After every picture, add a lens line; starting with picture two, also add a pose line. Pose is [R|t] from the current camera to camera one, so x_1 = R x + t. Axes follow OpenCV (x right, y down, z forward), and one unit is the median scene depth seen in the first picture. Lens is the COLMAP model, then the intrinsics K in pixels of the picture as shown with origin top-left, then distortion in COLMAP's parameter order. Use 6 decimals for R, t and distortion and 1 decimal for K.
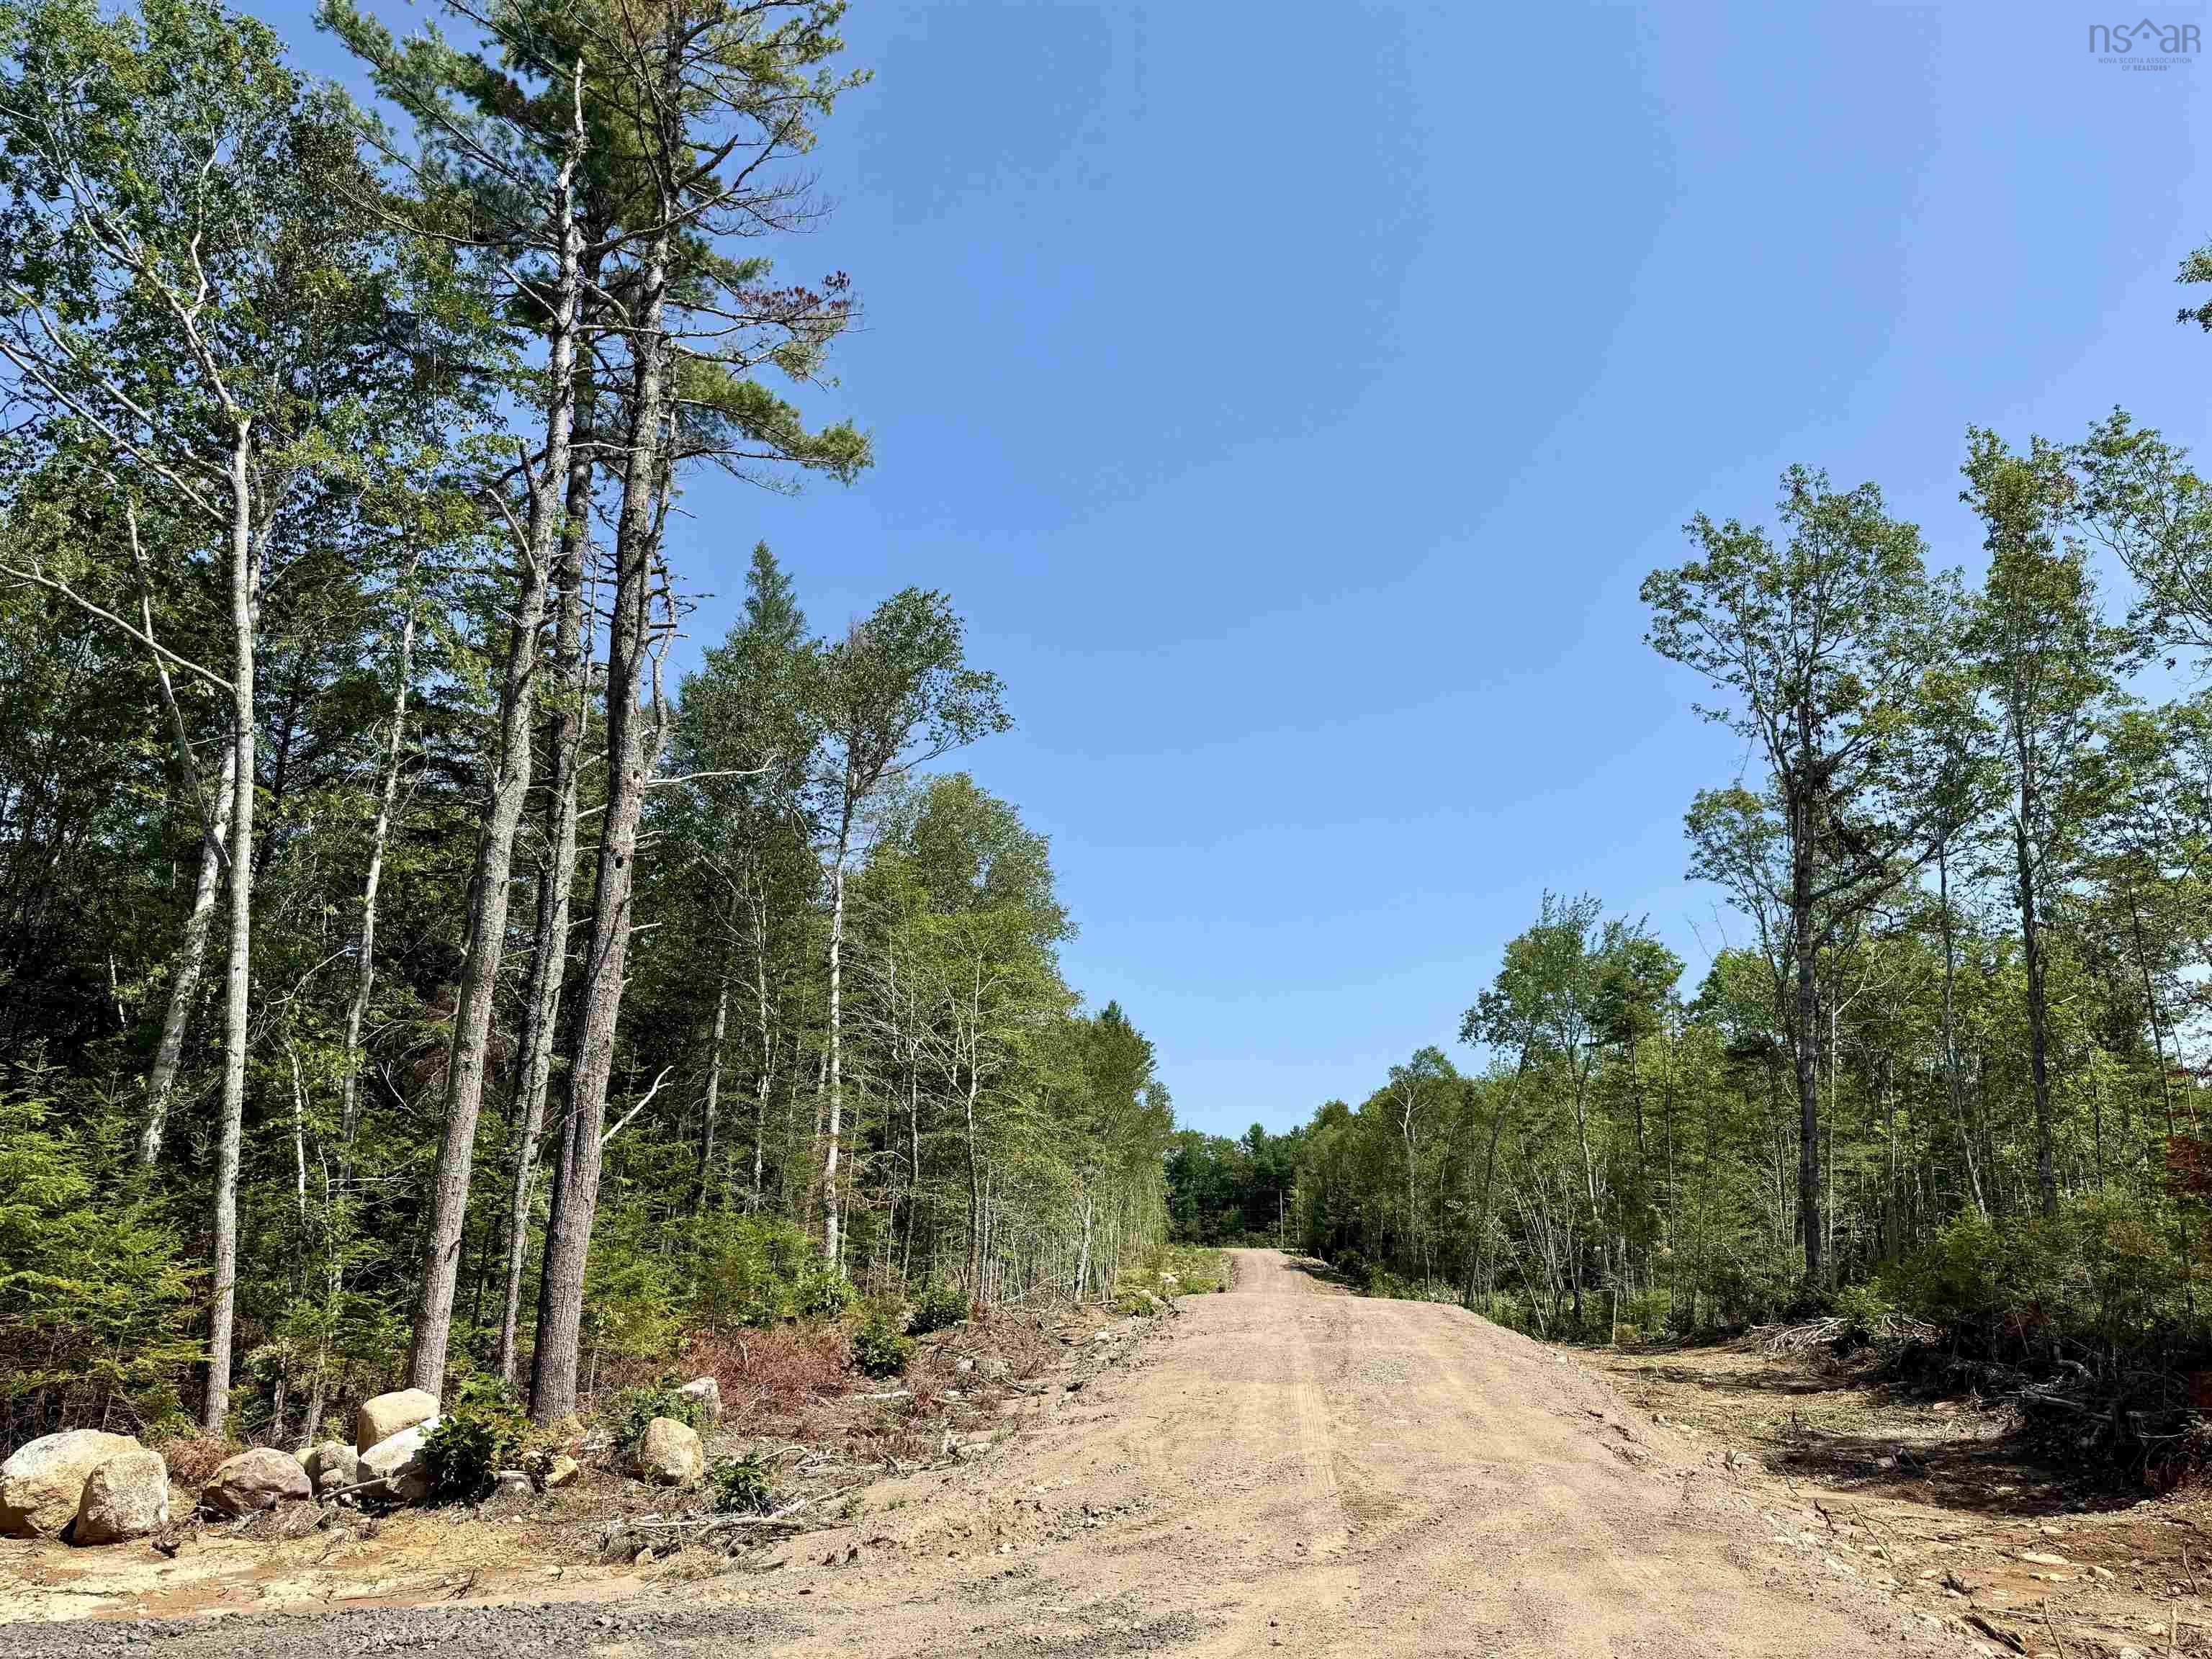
lens RADIAL K [[1533.4, 0, 1096.6], [0, 1533.4, 841.4], [0, 0, 1]] dist [0.197186, -0.350436]
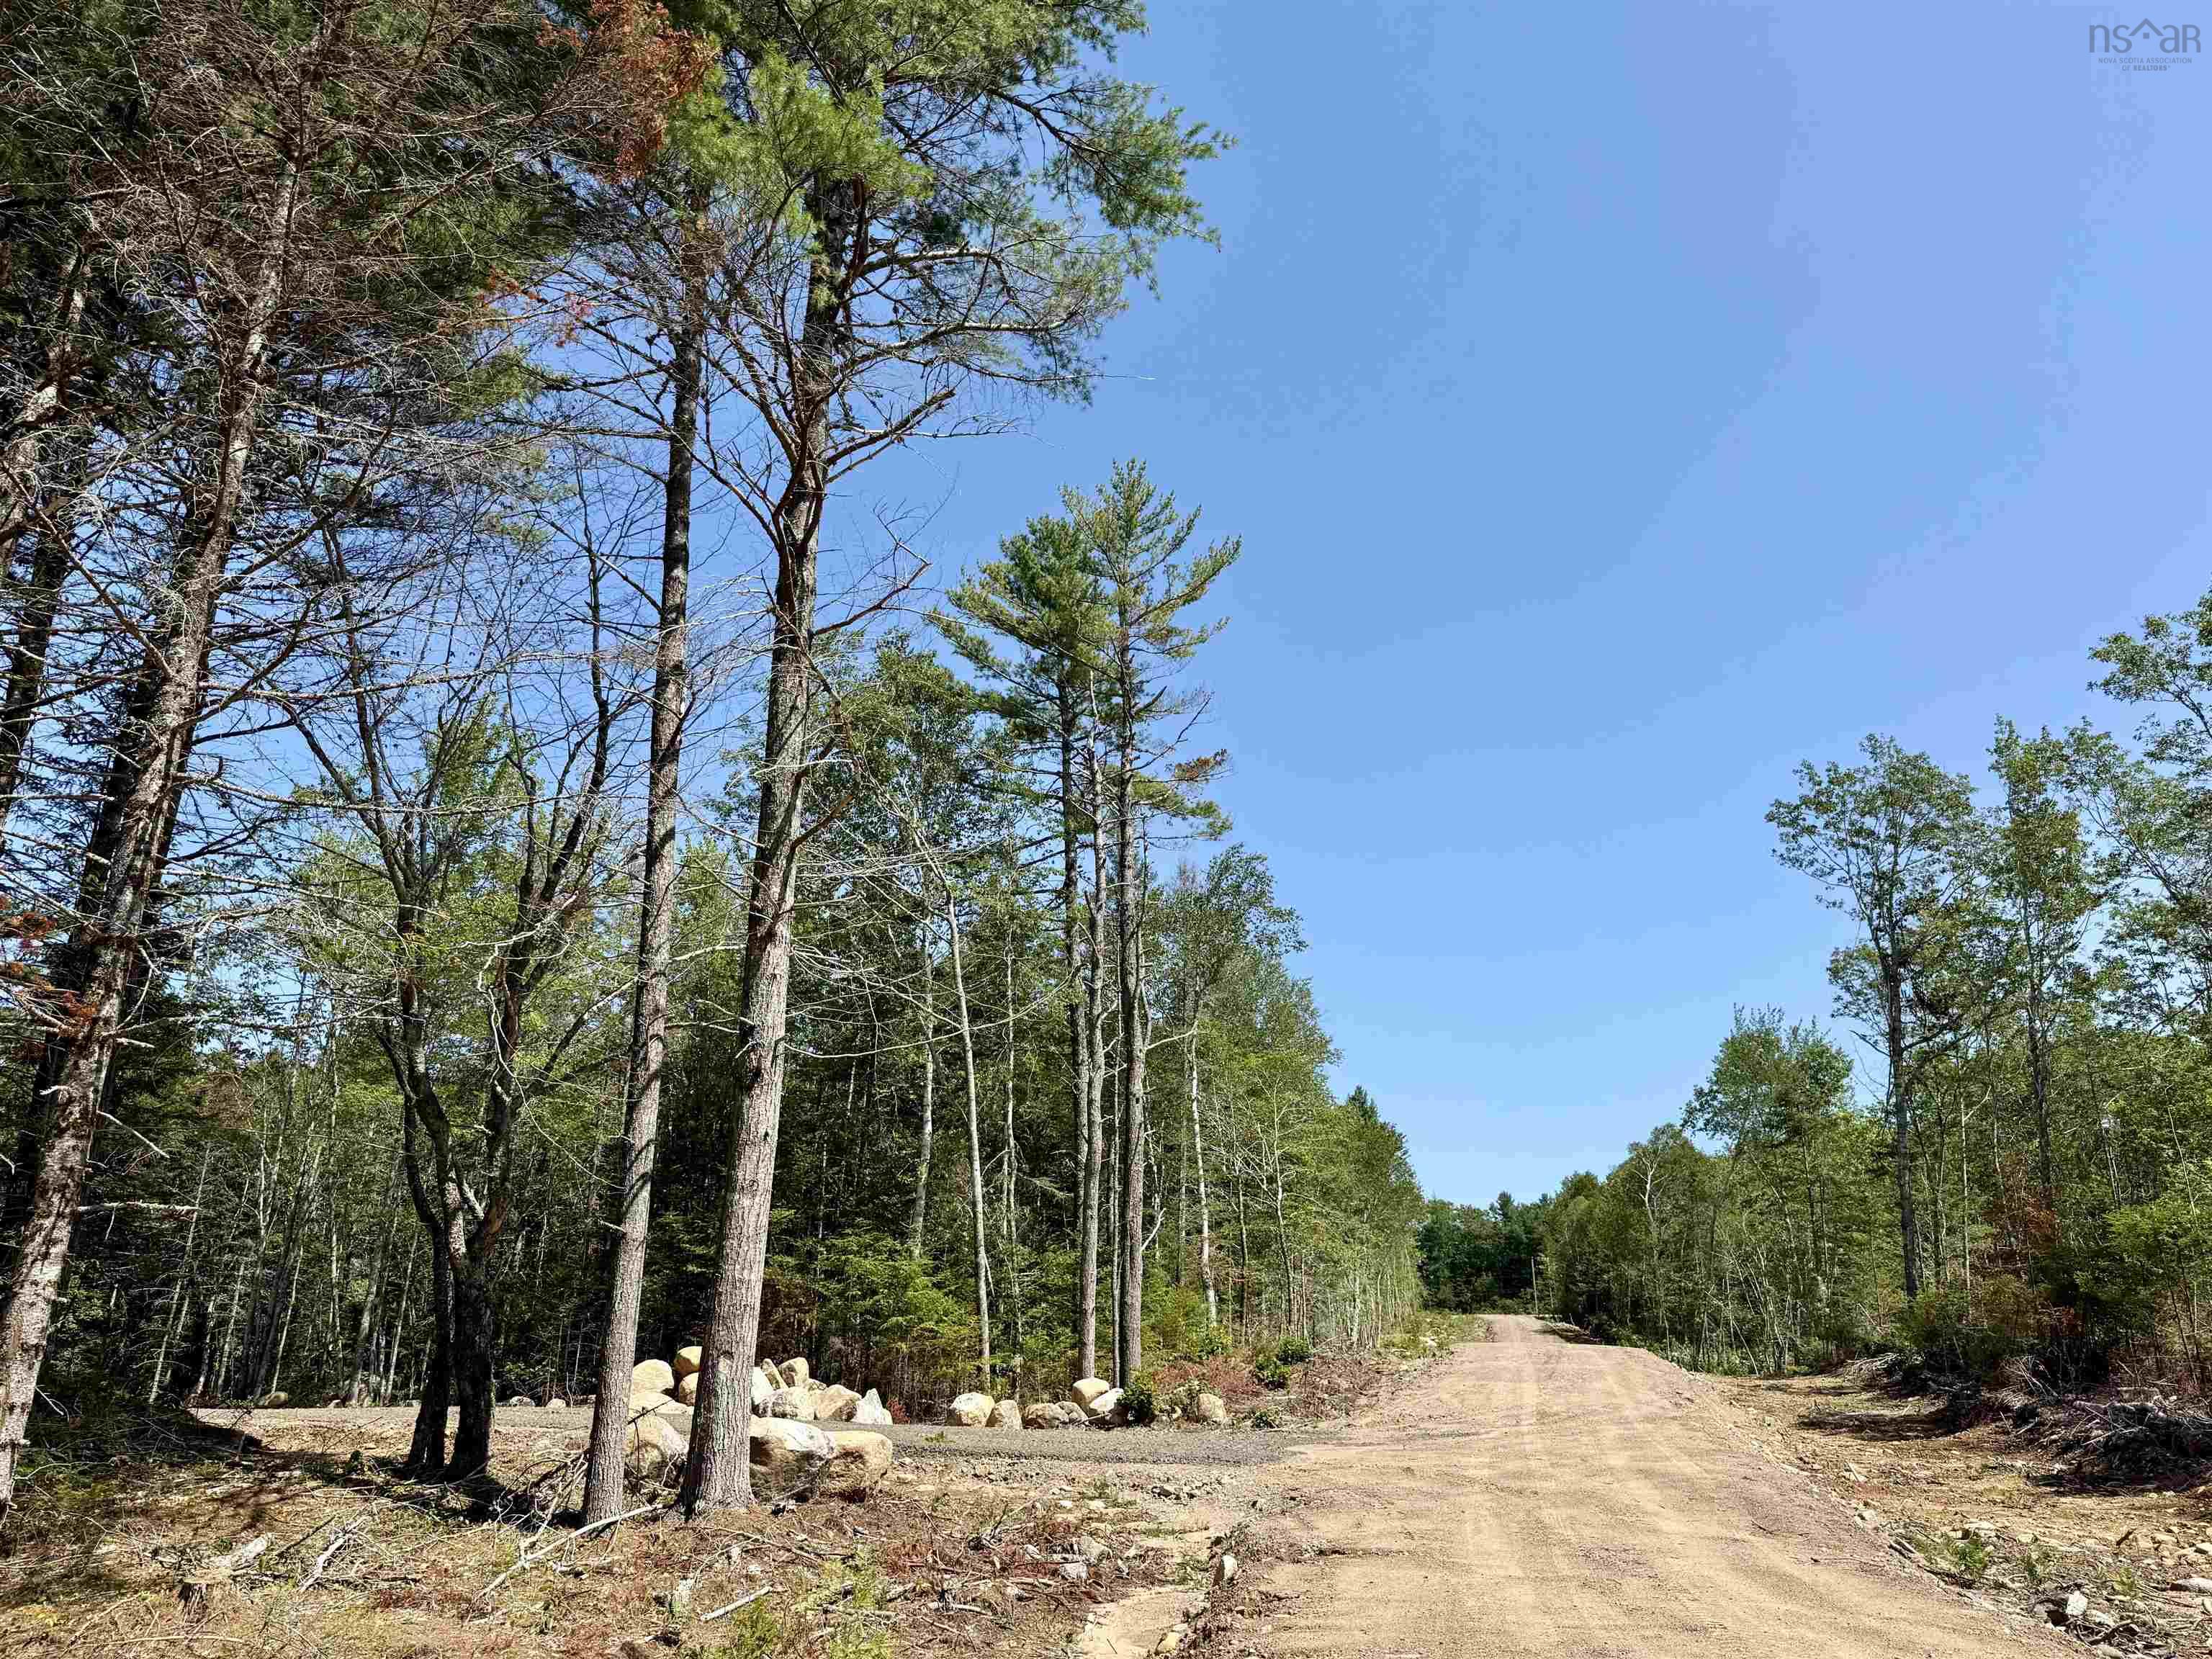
lens RADIAL K [[1533.4, 0, 1096.6], [0, 1533.4, 841.4], [0, 0, 1]] dist [0.197186, -0.350436]
pose [[0.988683, -0.052234, -0.140630, -0.018598], [0.046681, 0.998005, -0.042499, -0.057426], [0.142570, 0.035454, 0.989150, -0.224674]]
